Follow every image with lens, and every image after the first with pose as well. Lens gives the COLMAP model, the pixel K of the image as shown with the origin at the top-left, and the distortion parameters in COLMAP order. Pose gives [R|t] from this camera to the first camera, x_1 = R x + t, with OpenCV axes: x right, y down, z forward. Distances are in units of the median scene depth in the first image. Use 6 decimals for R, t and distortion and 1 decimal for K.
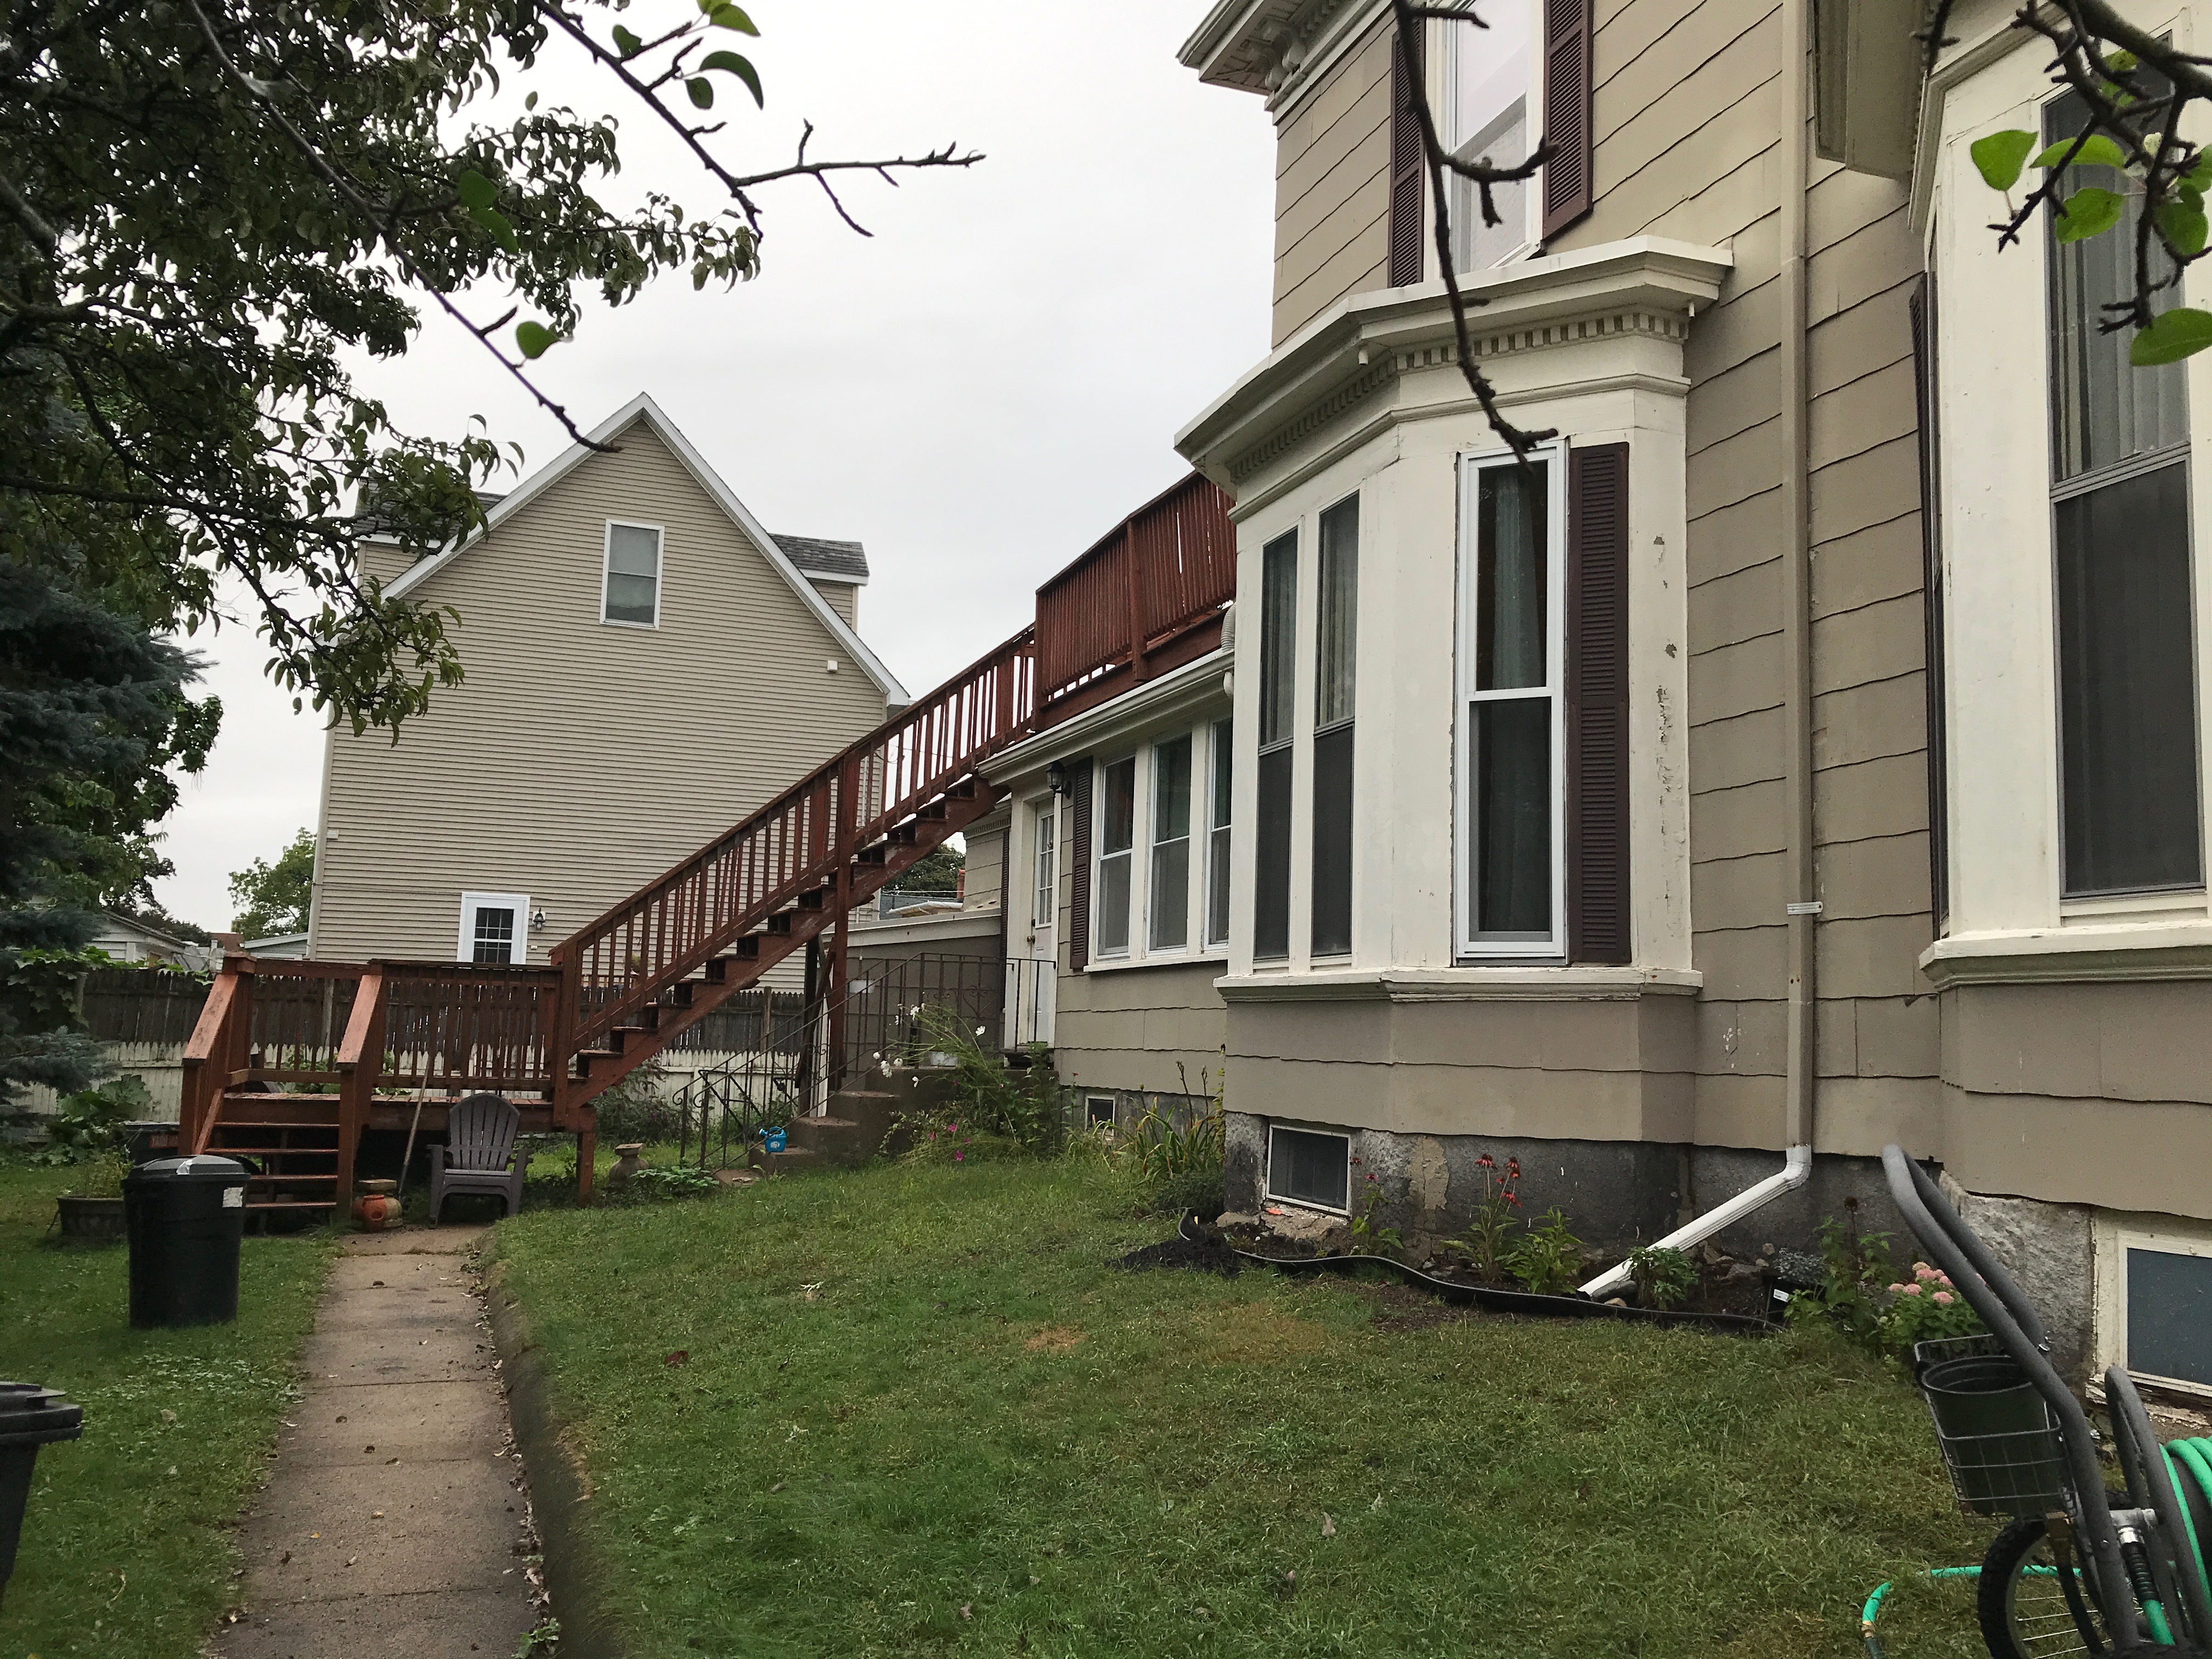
lens RADIAL K [[1833.5, 0, 1106.0], [0, 1833.5, 829.5], [0, 0, 1]] dist [0.013960, 0.015542]
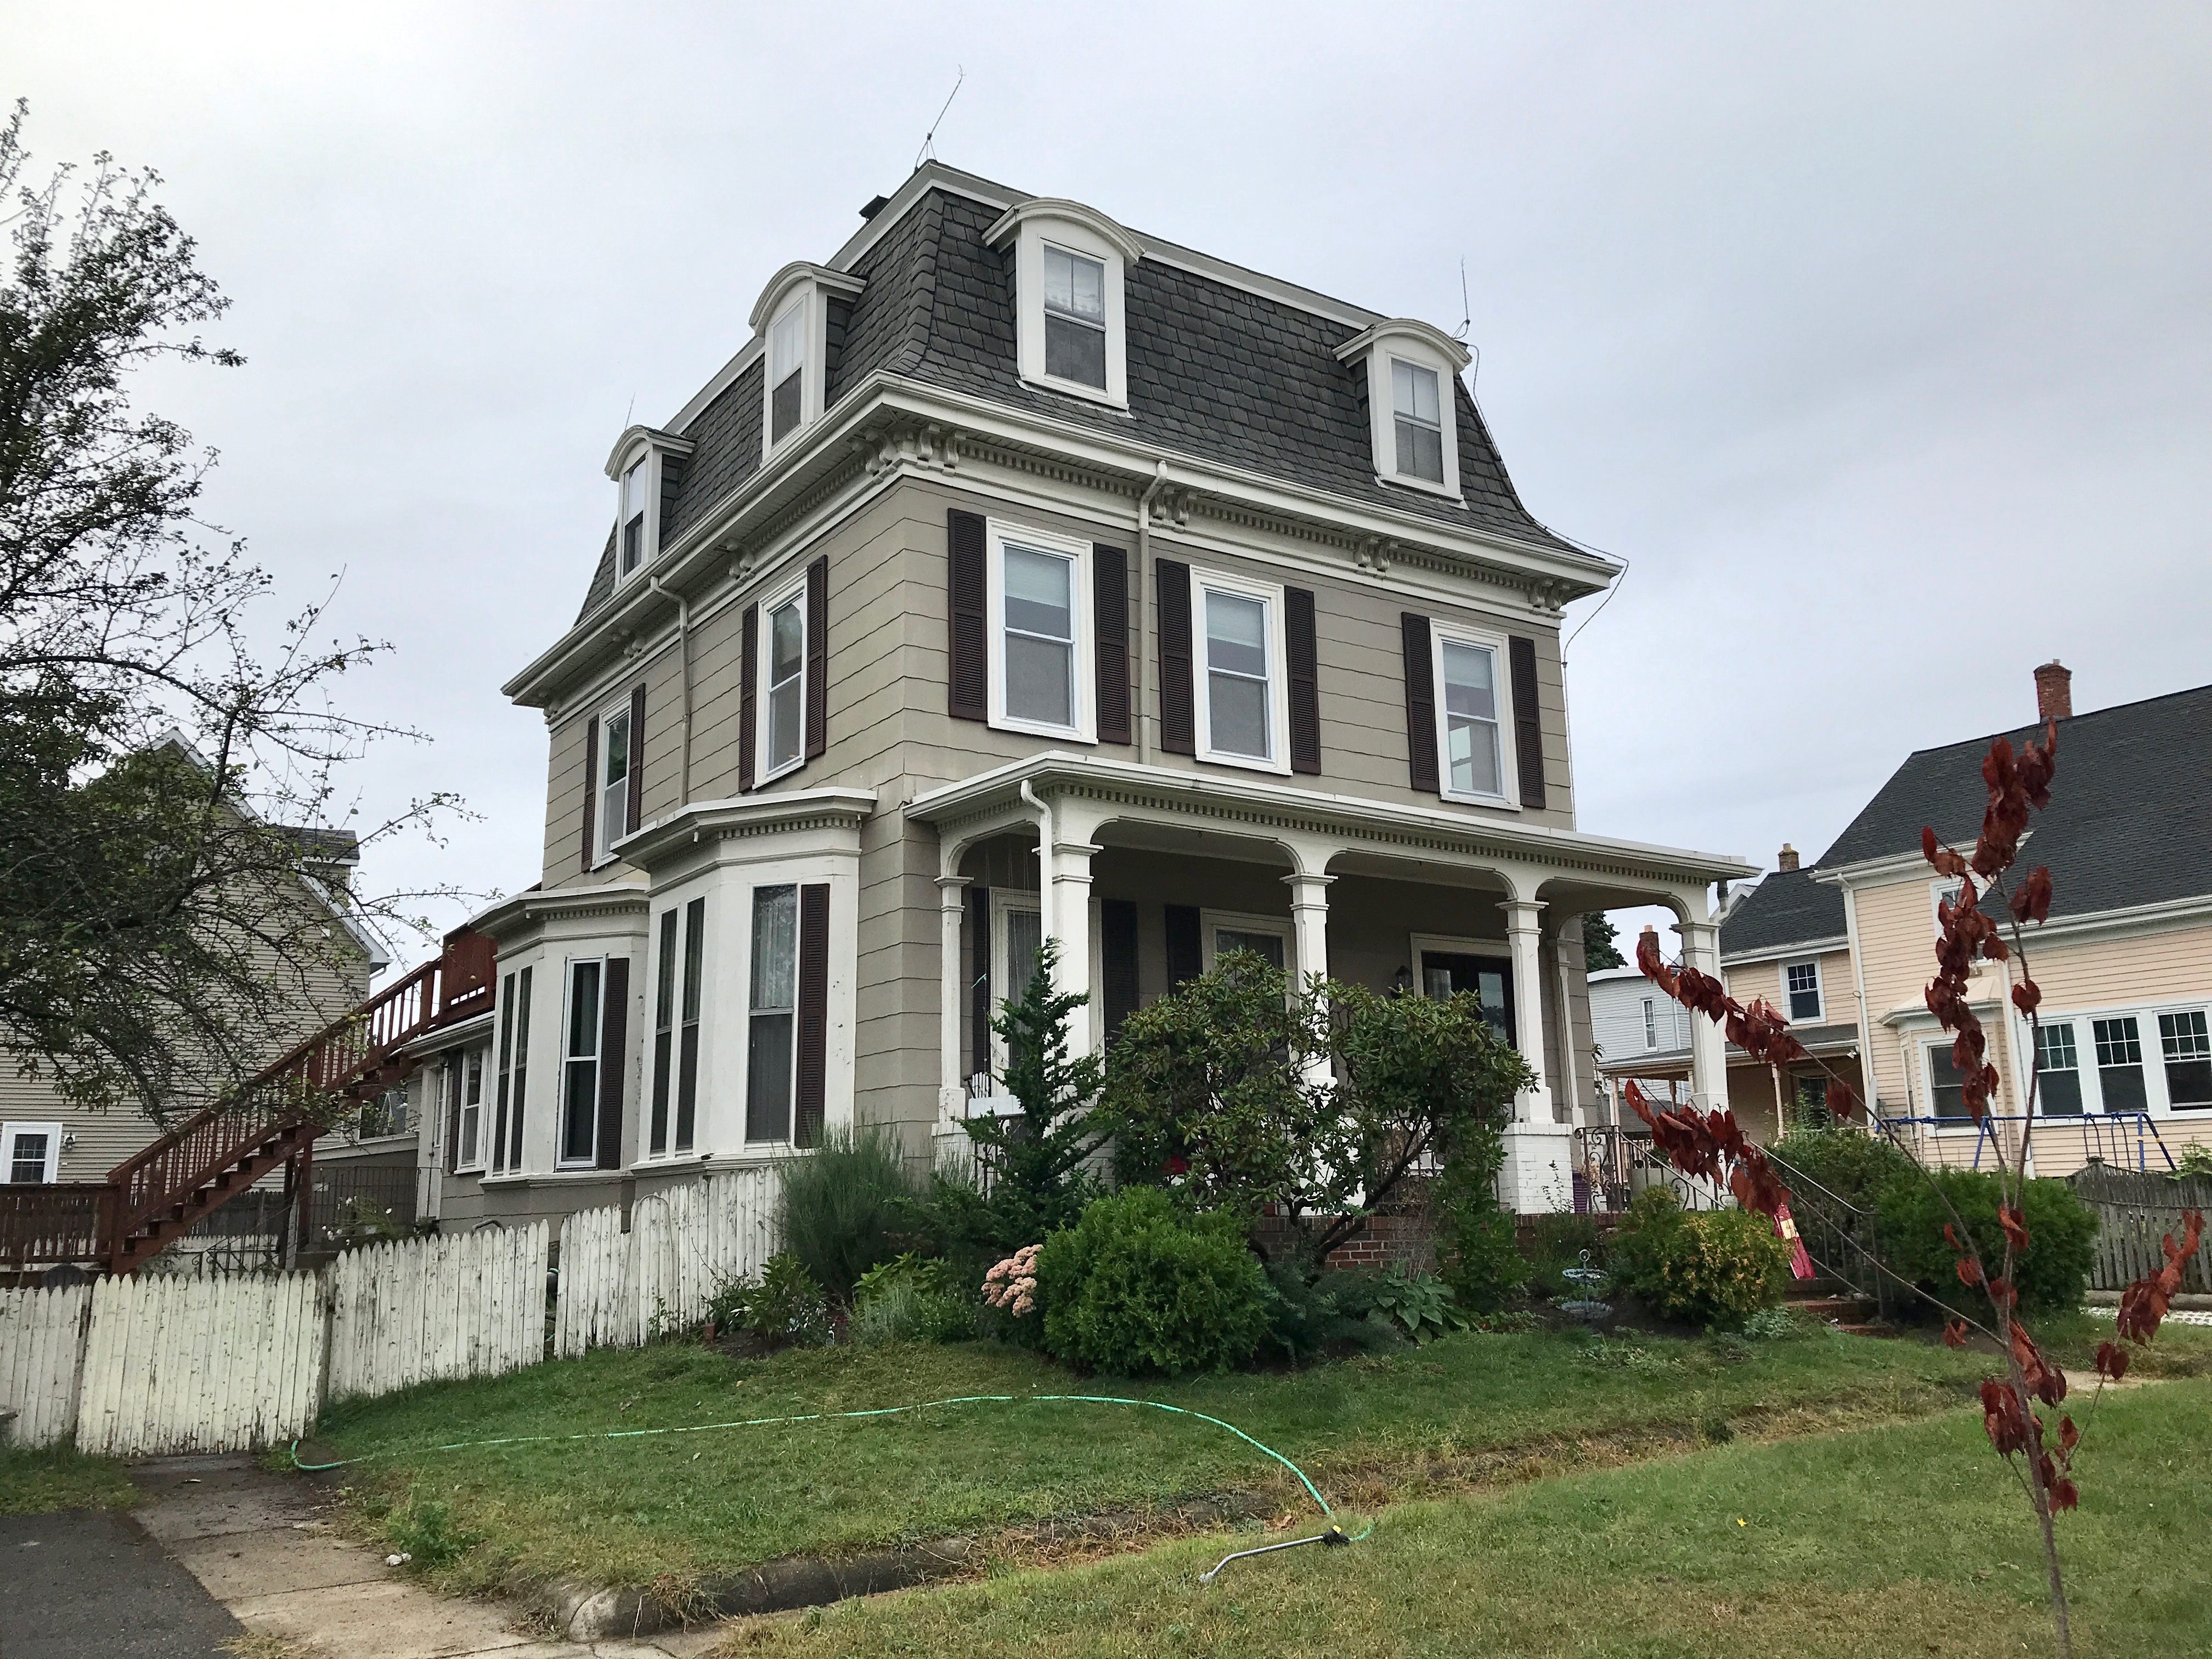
lens RADIAL K [[1833.5, 0, 1106.0], [0, 1833.5, 829.5], [0, 0, 1]] dist [0.013960, 0.015542]
pose [[0.972067, 0.004233, 0.234667, 0.163700], [0.017201, 0.995864, -0.089215, -0.074638], [-0.234074, 0.090759, 0.967973, -0.792296]]
